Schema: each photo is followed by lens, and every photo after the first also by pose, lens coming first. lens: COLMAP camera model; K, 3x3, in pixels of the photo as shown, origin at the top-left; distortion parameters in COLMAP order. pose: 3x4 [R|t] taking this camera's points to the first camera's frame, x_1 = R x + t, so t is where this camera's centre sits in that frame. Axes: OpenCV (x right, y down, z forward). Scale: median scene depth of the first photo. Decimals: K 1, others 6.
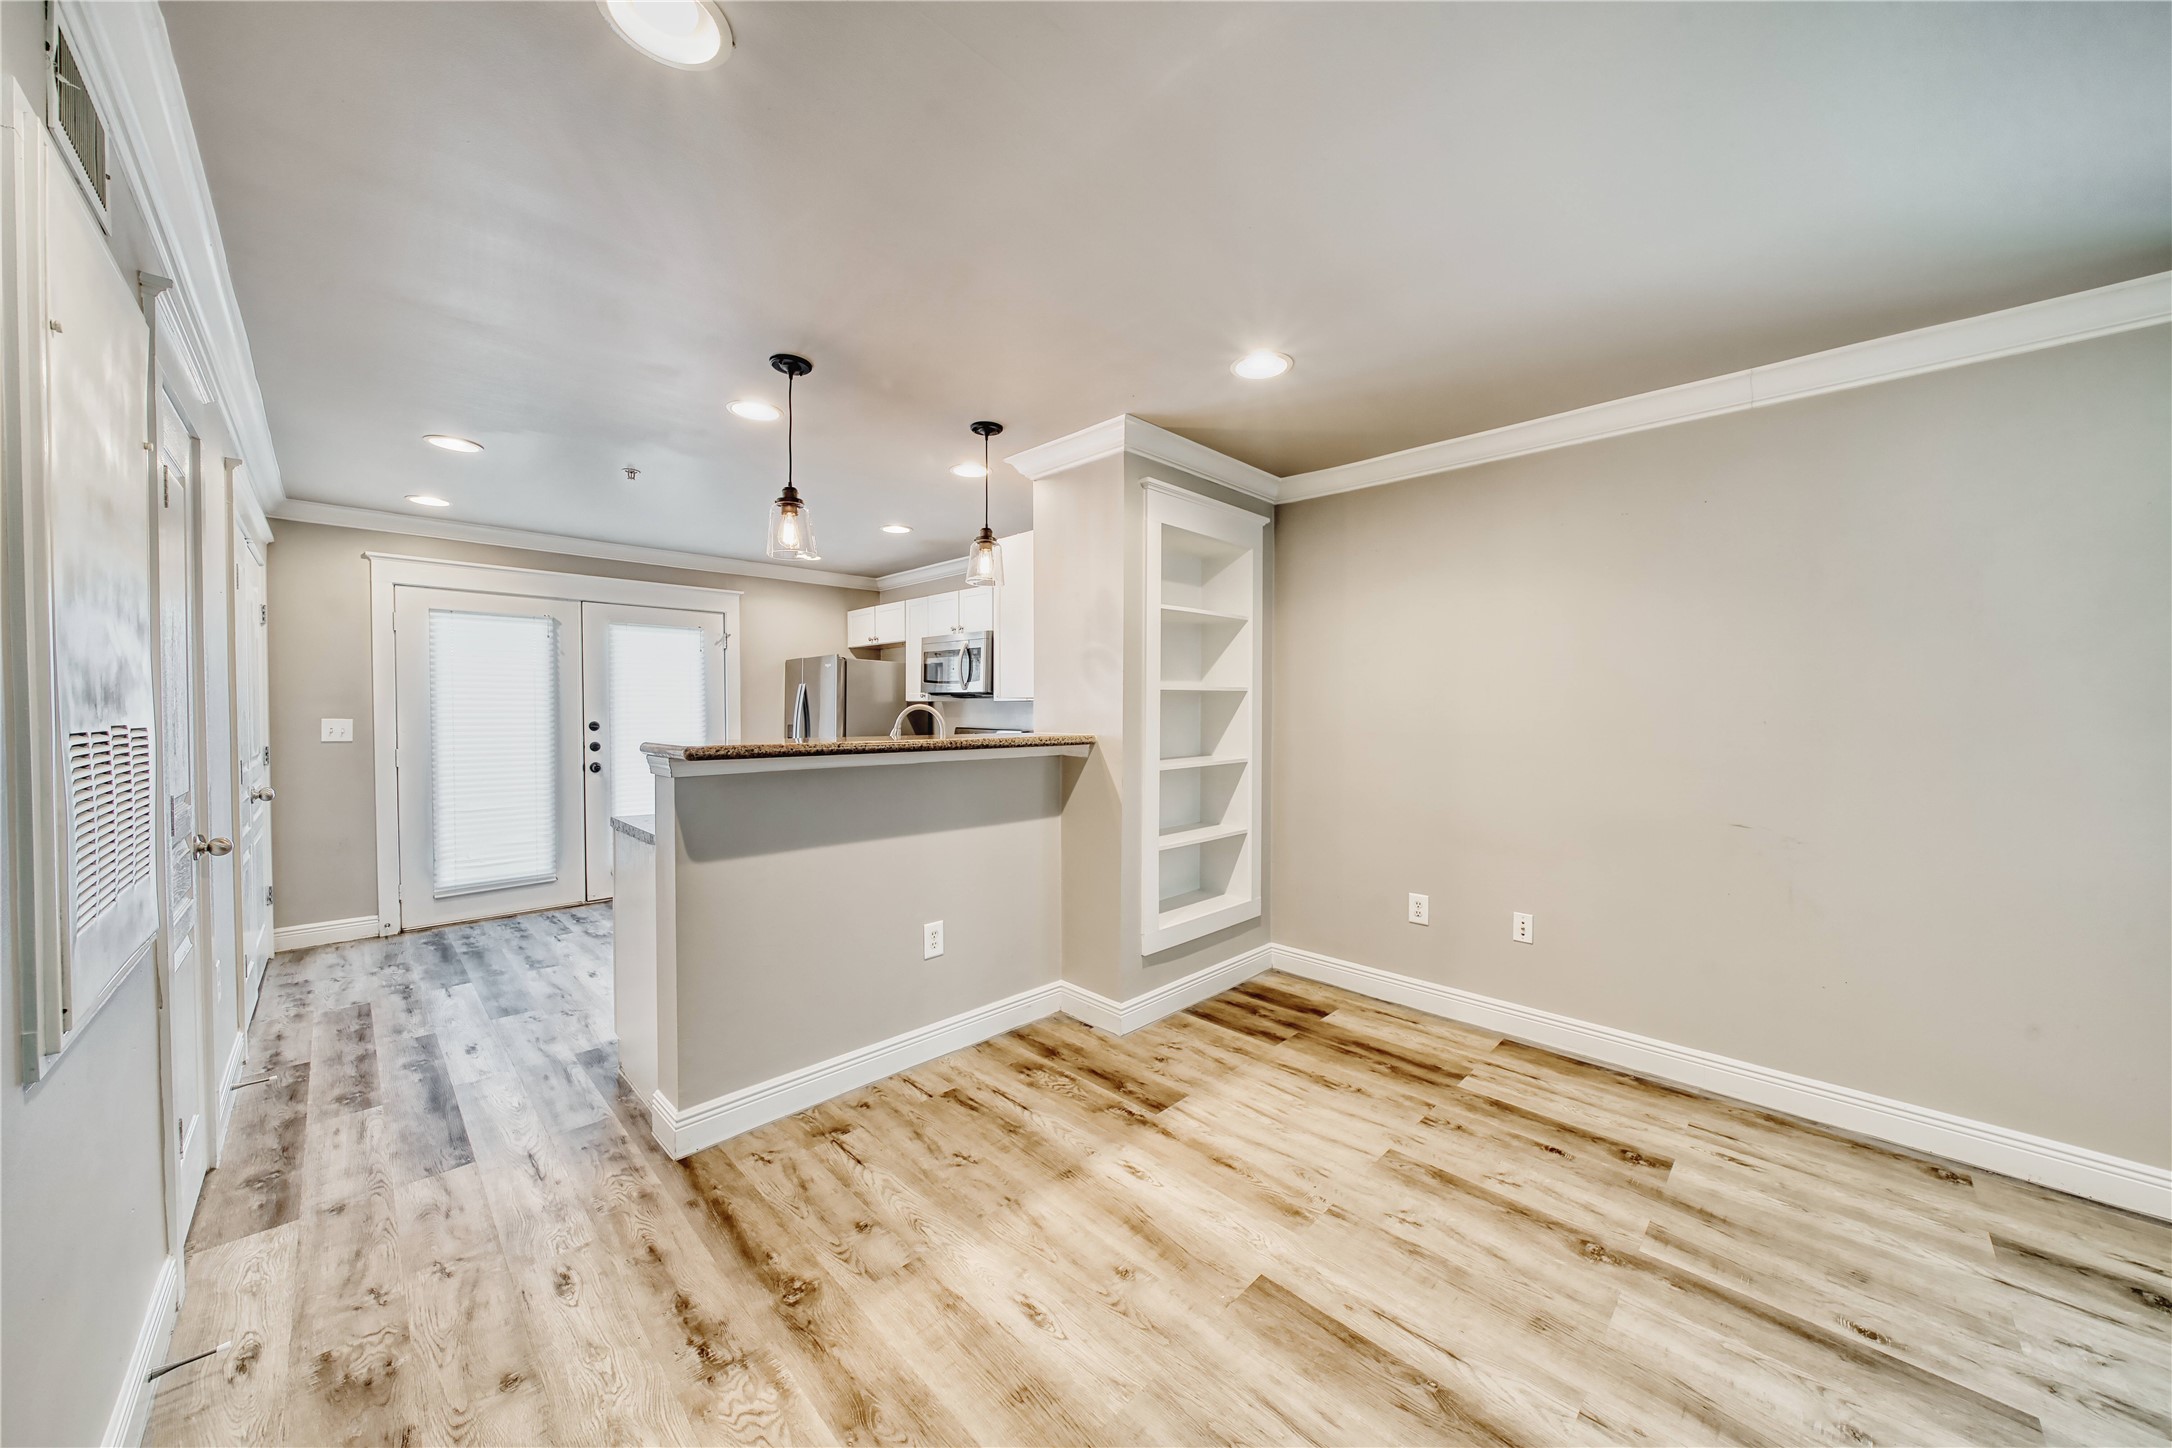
lens RADIAL K [[752.2, 0, 1085.1], [0, 752.2, 725.3], [0, 0, 1]] dist [-0.005106, 0.000063]
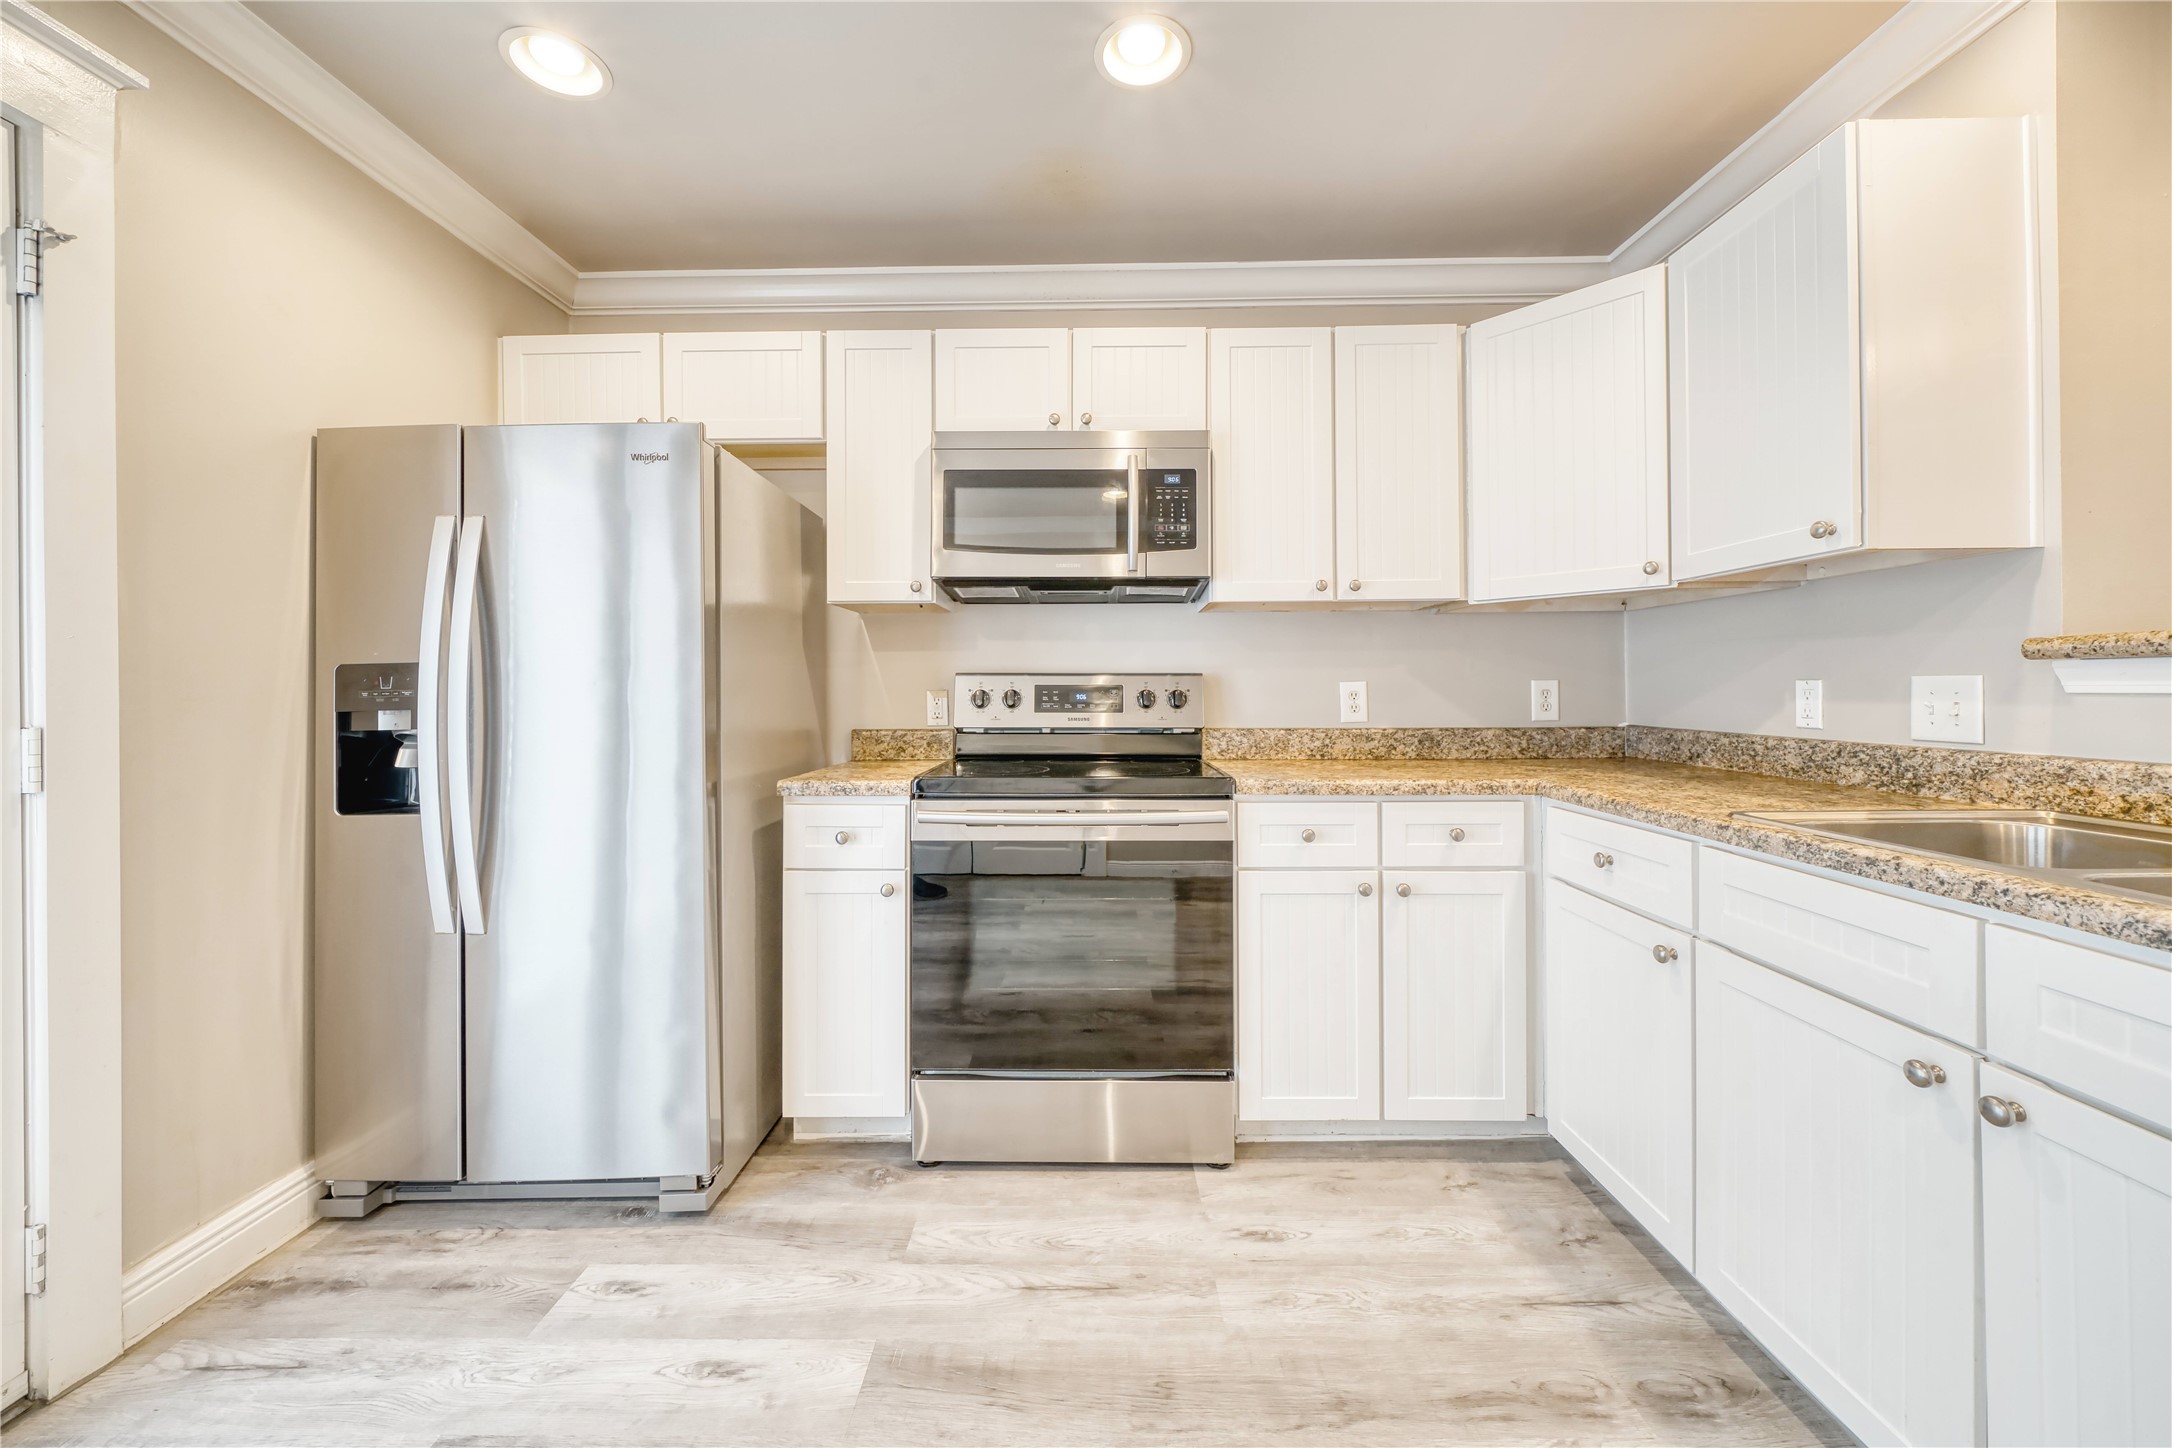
lens RADIAL K [[793.0, 0, 1084.5], [0, 793.0, 685.7], [0, 0, 1]] dist [-0.001875, -0.000124]
pose [[0.714729, -0.003757, 0.699392, -0.775664], [0.022753, 0.999581, -0.017882, 0.034749], [-0.699032, 0.028694, 0.714515, 1.167216]]
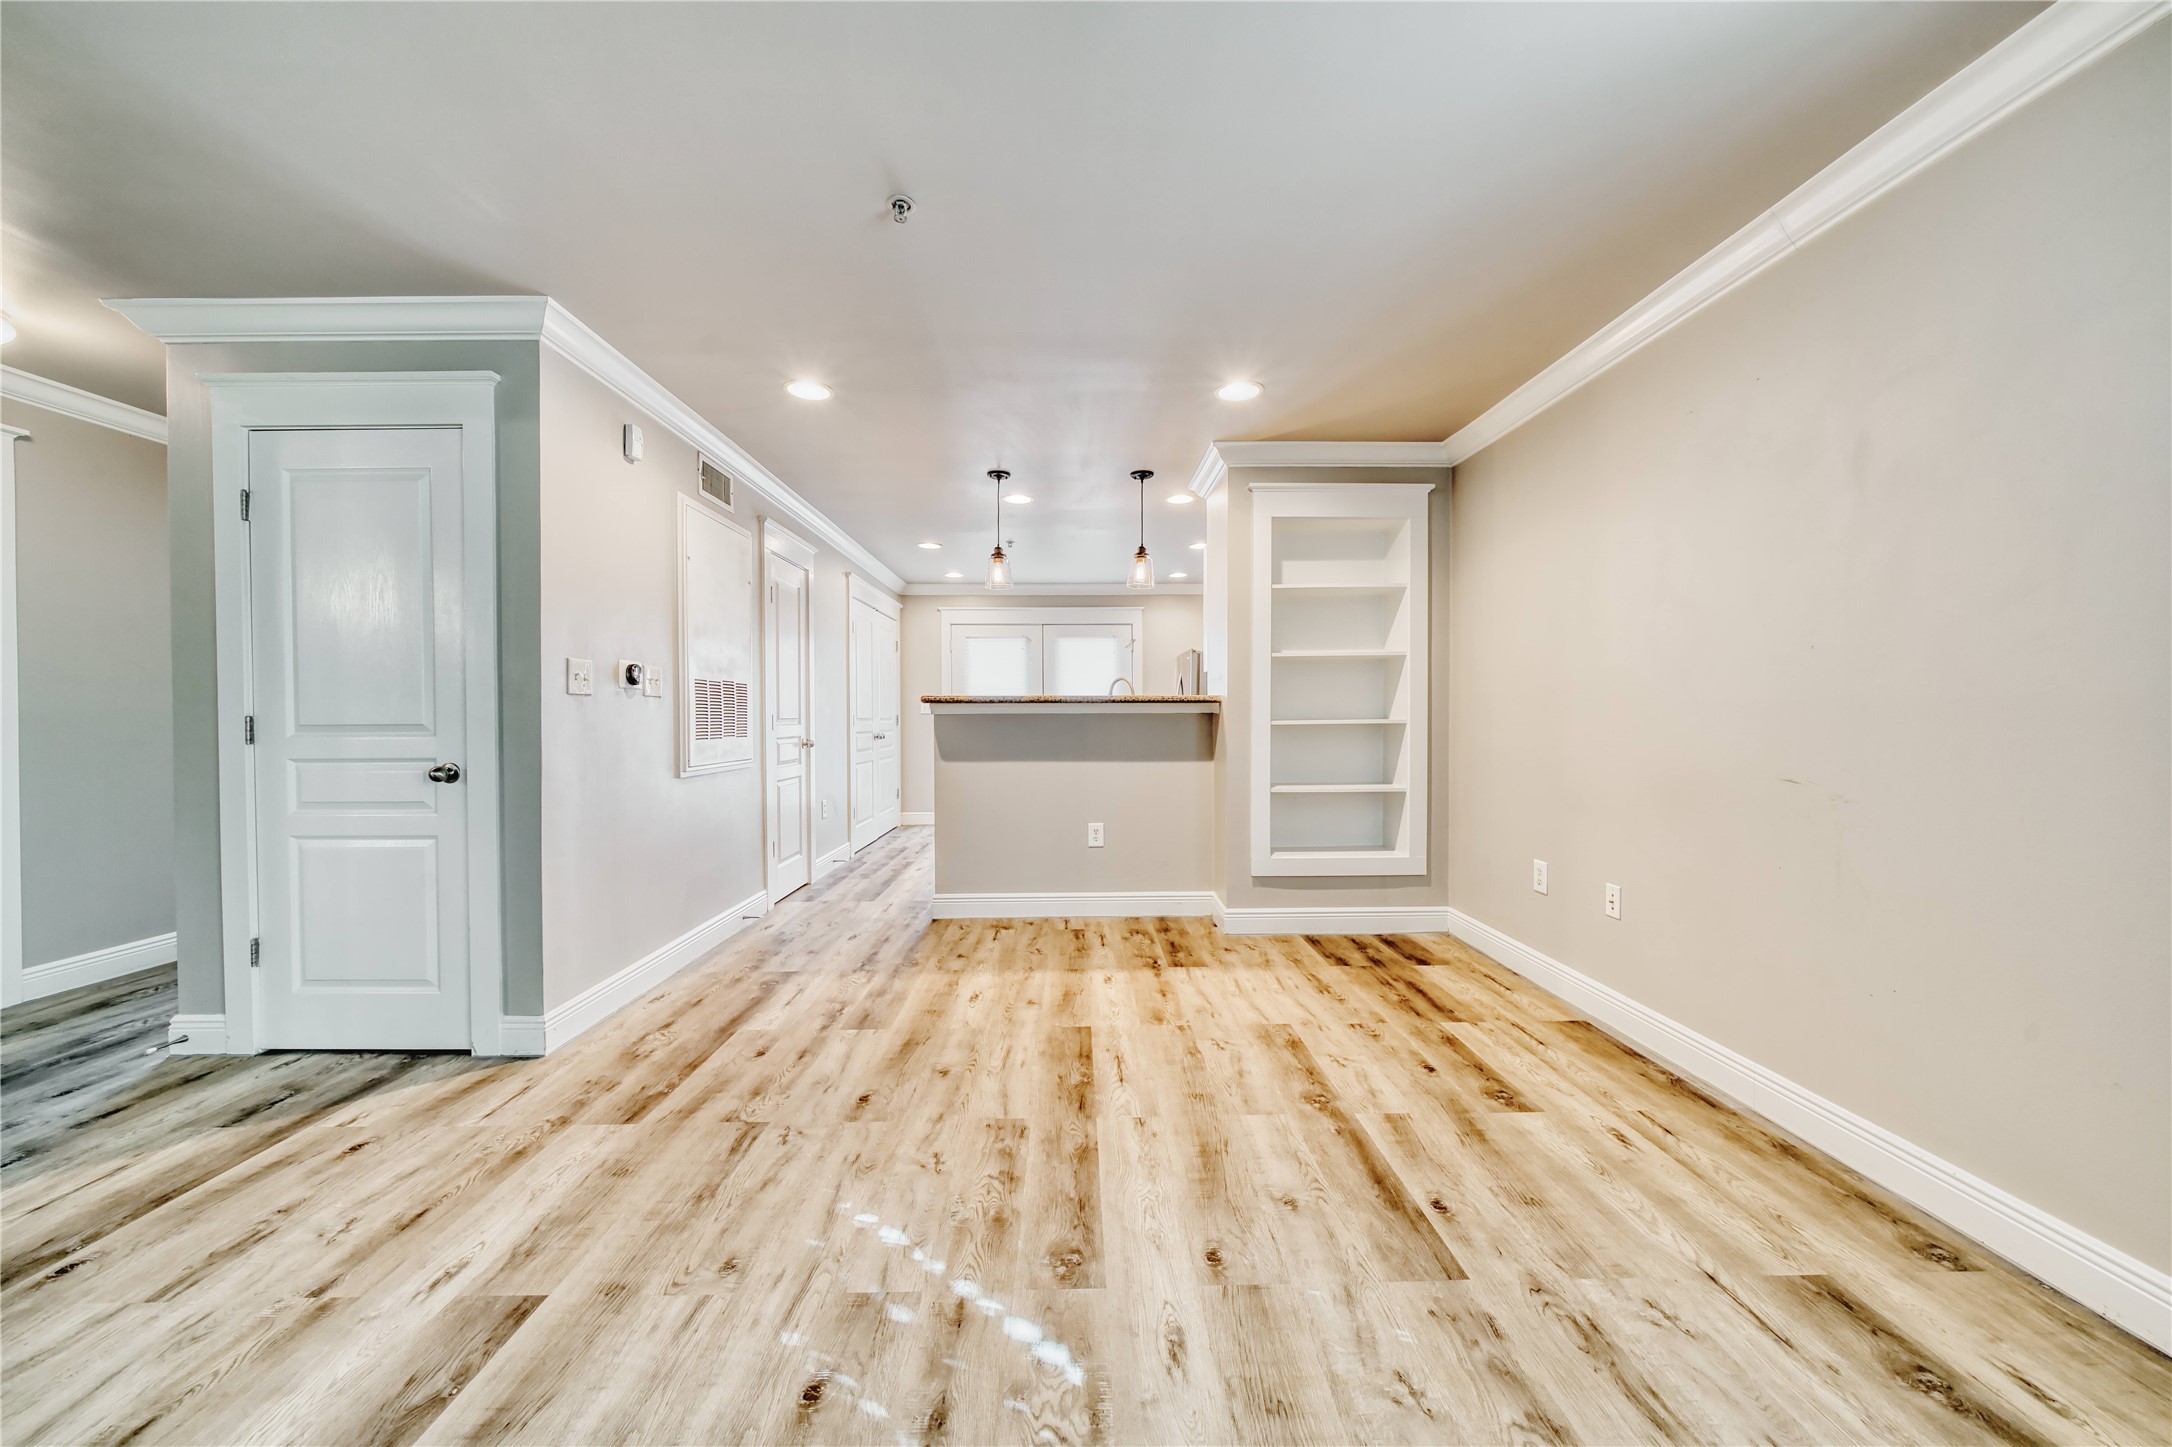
lens RADIAL K [[750.9, 0, 1086.0], [0, 750.9, 723.5], [0, 0, 1]] dist [-0.005610, 0.000092]
pose [[0.723070, 0.003686, -0.690765, 0.726209], [-0.011335, 0.999914, -0.006529, 0.072024], [0.690682, 0.012551, 0.723050, -0.065963]]
